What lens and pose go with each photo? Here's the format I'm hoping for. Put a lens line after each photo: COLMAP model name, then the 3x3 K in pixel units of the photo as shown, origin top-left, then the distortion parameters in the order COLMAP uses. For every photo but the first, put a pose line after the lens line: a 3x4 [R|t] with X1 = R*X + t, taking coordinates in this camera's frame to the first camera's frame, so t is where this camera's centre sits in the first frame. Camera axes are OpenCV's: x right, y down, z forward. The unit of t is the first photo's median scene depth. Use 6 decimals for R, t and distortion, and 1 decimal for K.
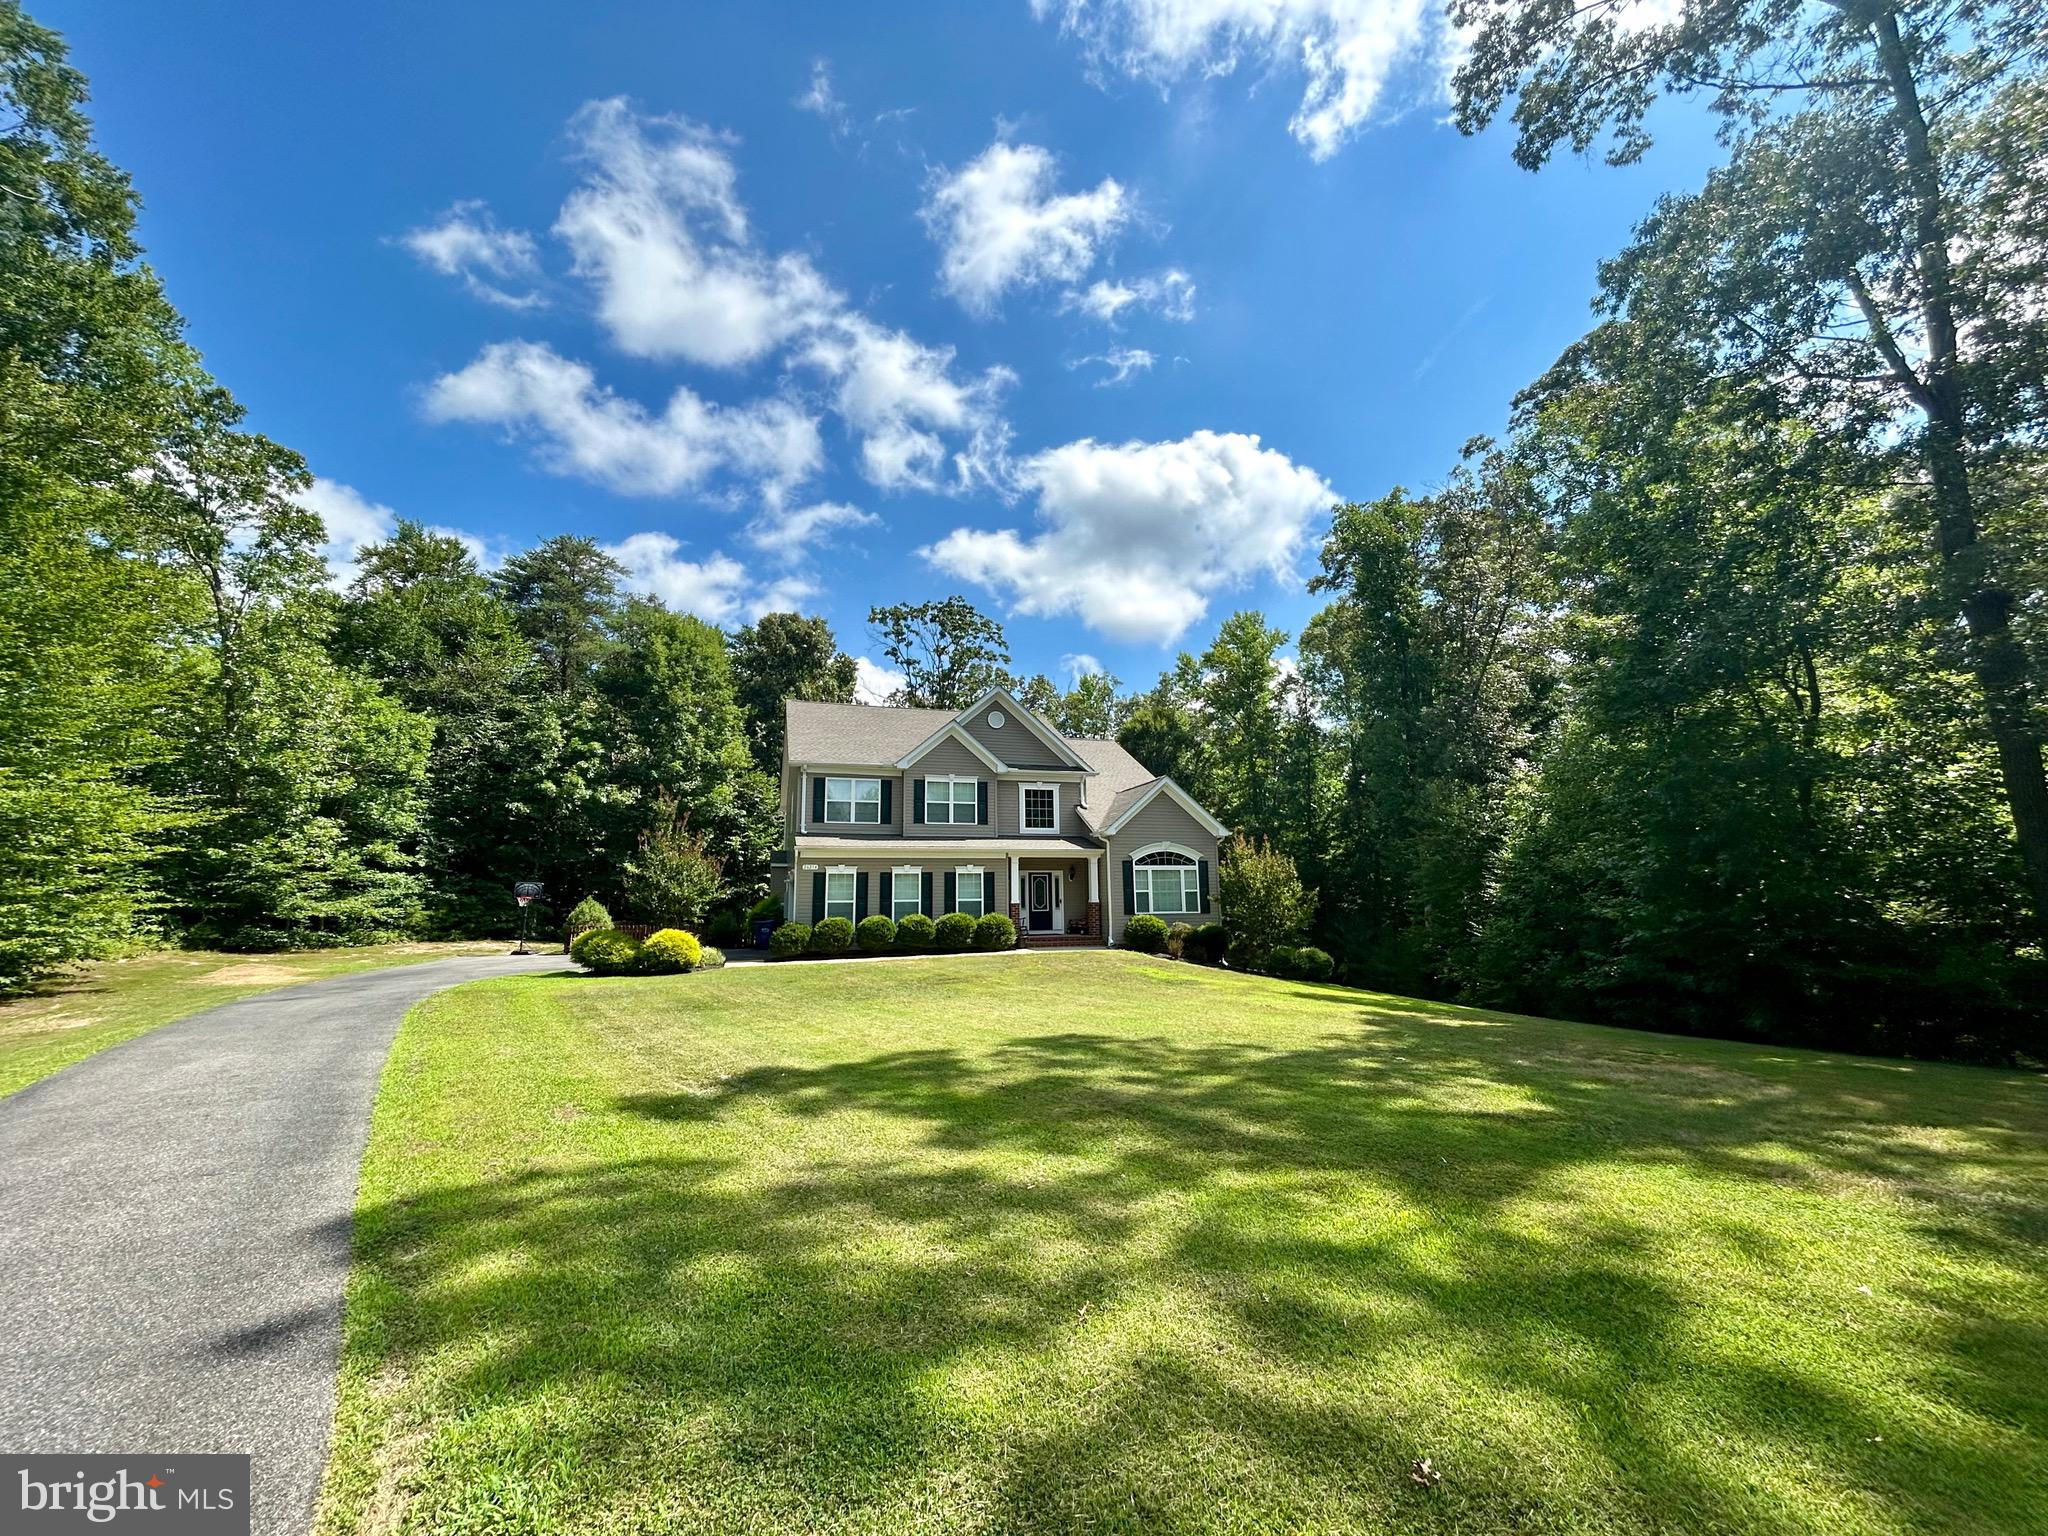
lens RADIAL K [[825.6, 0, 1023.7], [0, 825.6, 770.2], [0, 0, 1]] dist [-0.000239, -0.000743]
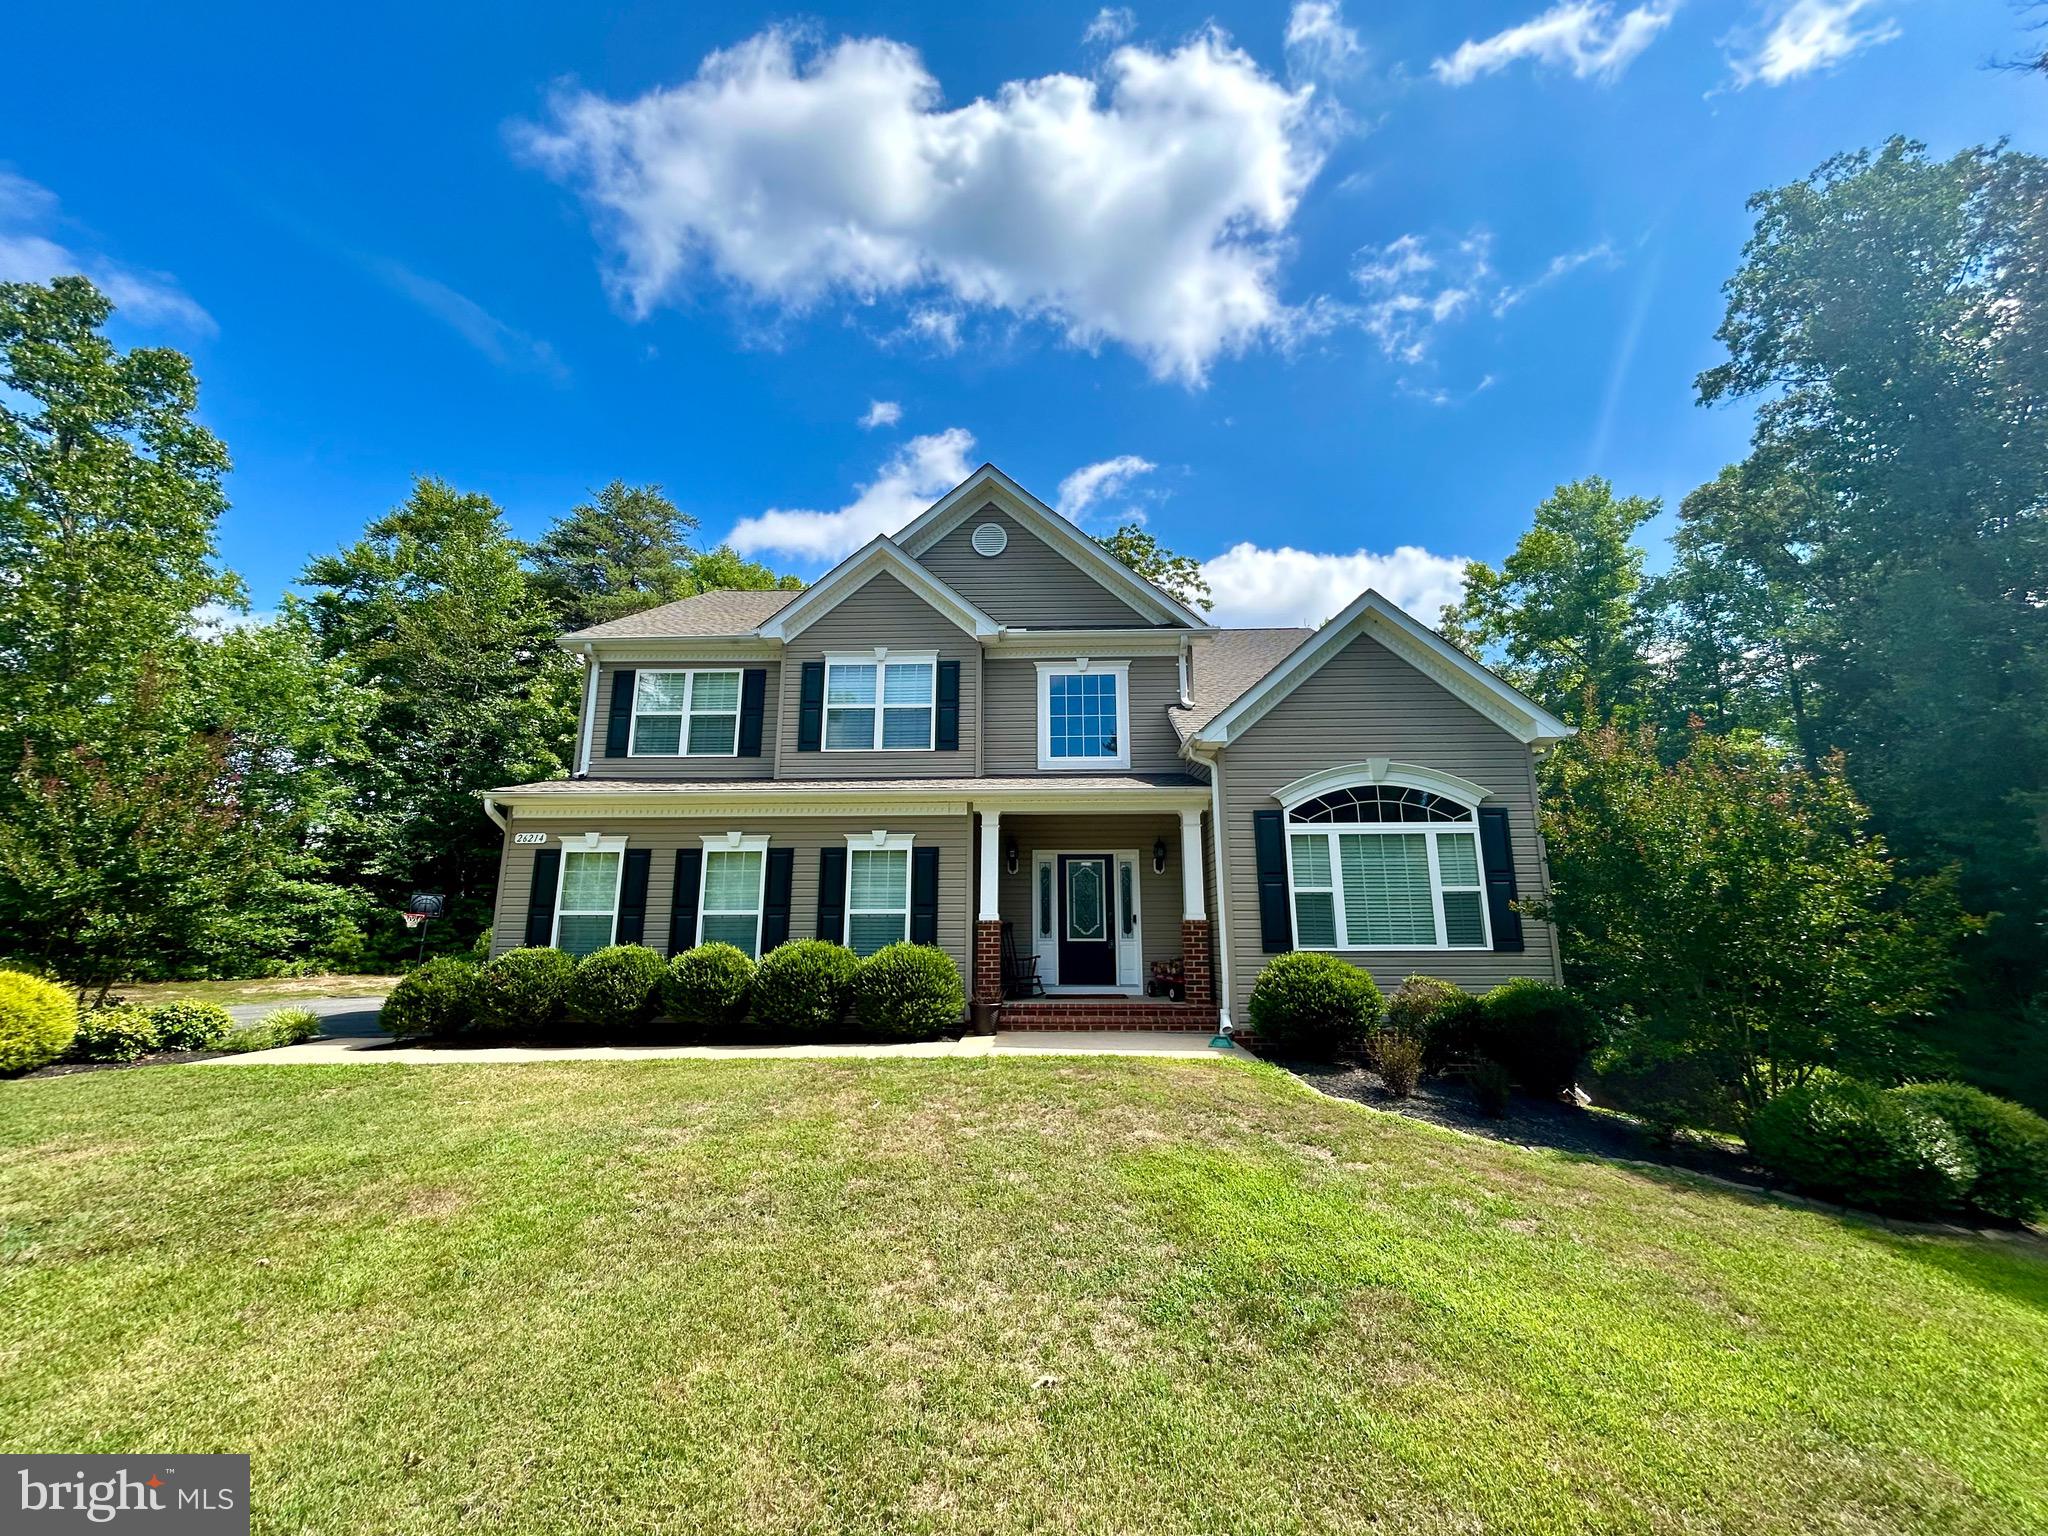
lens RADIAL K [[825.6, 0, 1023.7], [0, 825.6, 770.2], [0, 0, 1]] dist [-0.000239, -0.000743]
pose [[0.942183, -0.057643, -0.330103, 0.144379], [0.043855, 0.997832, -0.049072, 0.103106], [0.332216, 0.031759, 0.942668, 0.589809]]
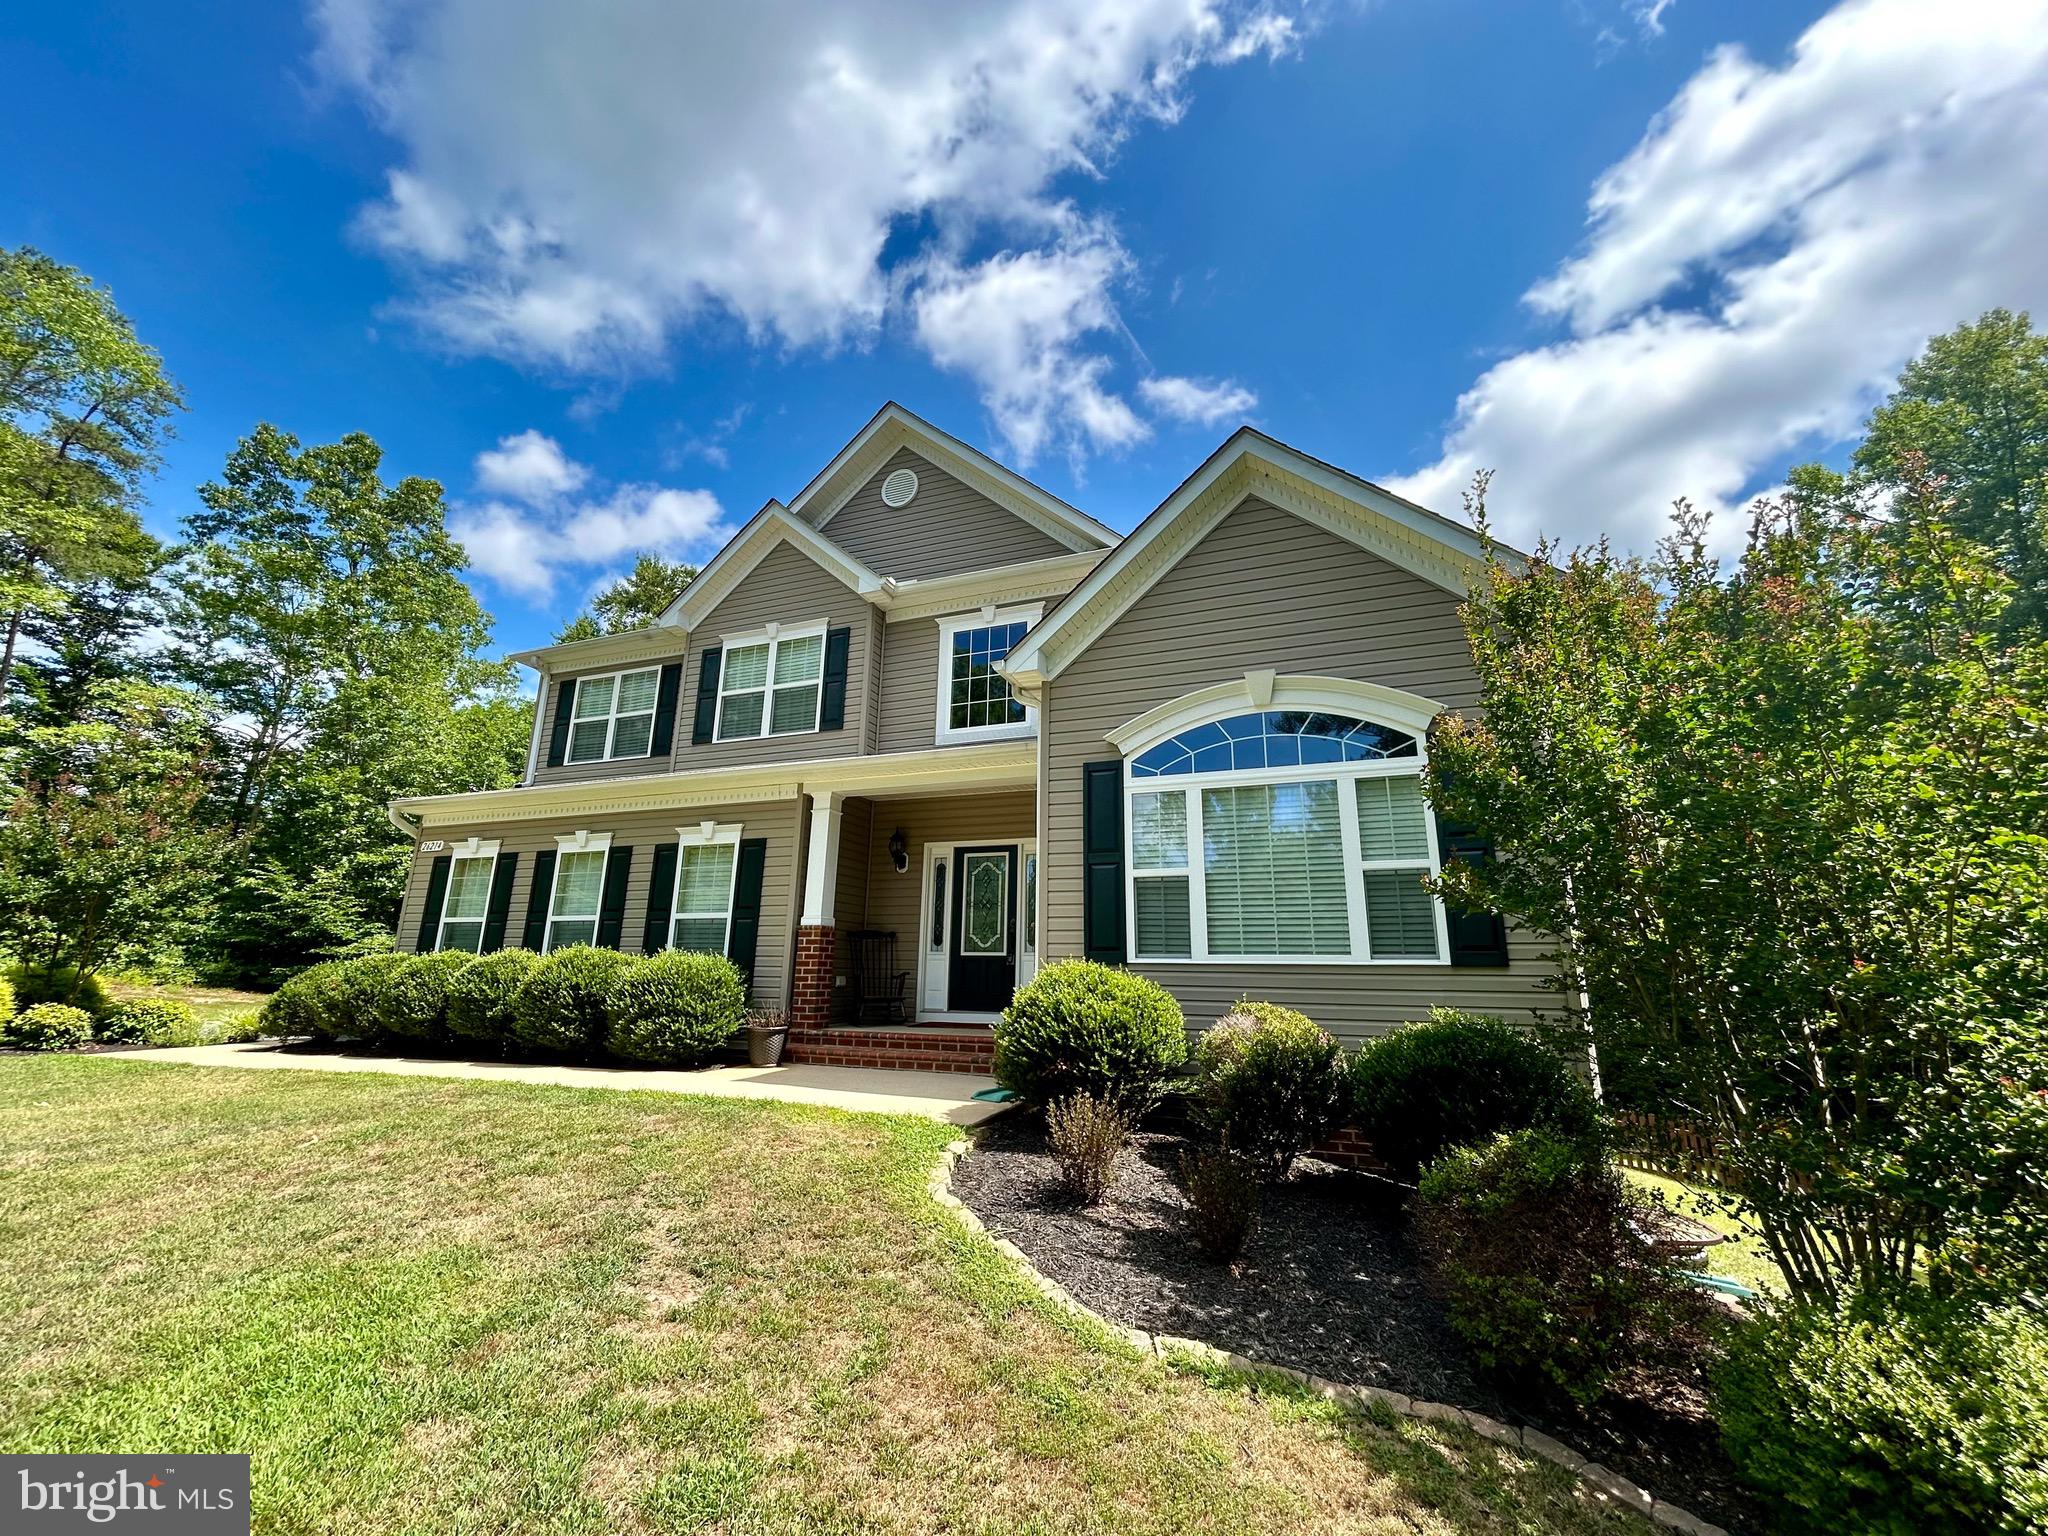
lens RADIAL K [[830.8, 0, 1024.0], [0, 830.8, 768.0], [0, 0, 1]] dist [-0.001788, 0.000203]
pose [[0.776019, -0.131750, -0.616795, 0.268890], [0.077295, 0.990433, -0.114311, 0.138396], [0.625955, 0.041032, 0.778779, 0.761460]]
